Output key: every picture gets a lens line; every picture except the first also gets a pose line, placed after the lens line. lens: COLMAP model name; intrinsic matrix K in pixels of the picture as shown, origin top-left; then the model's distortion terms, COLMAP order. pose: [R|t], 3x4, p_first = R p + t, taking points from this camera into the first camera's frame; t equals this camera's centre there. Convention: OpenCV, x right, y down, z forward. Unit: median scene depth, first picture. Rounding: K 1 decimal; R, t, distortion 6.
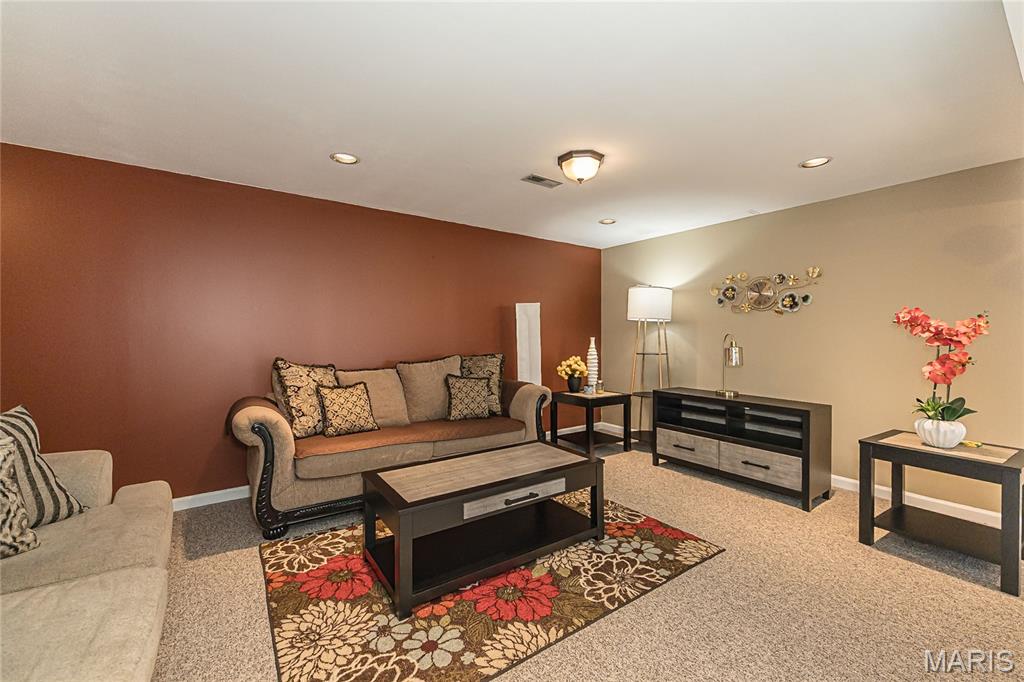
lens RADIAL K [[413.0, 0, 517.4], [0, 413.0, 335.0], [0, 0, 1]] dist [0.002933, 0.000310]
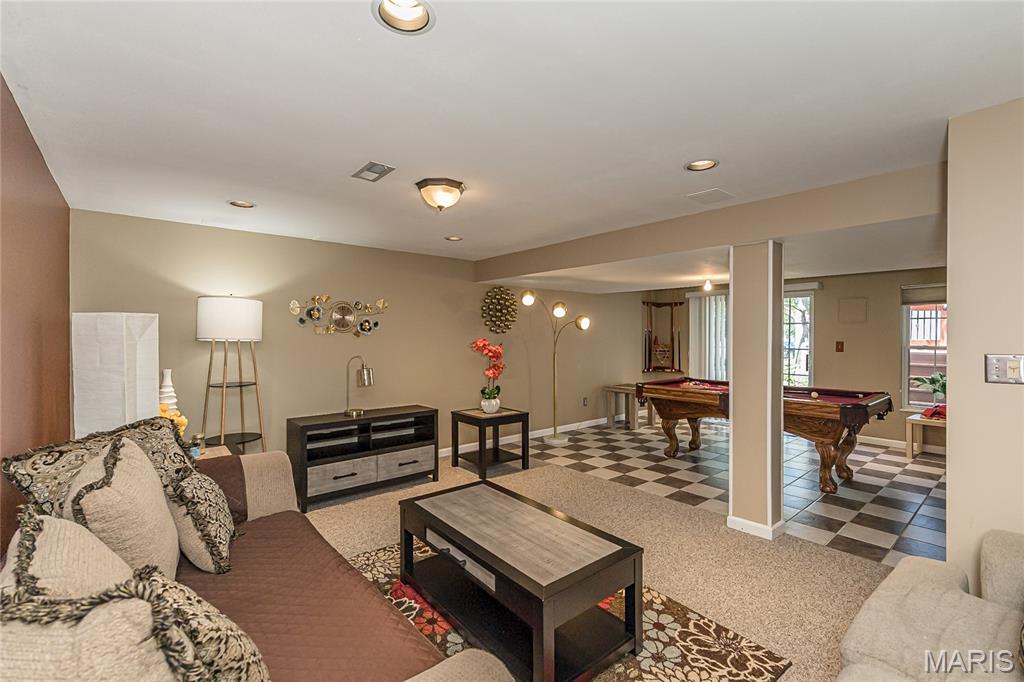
lens RADIAL K [[457.2, 0, 516.7], [0, 457.2, 341.0], [0, 0, 1]] dist [-0.000097, 0.000043]
pose [[-0.087377, -0.016237, 0.996043, -1.025909], [0.000210, 0.999867, 0.016318, -0.089378], [-0.996175, 0.001635, -0.087362, 1.033475]]
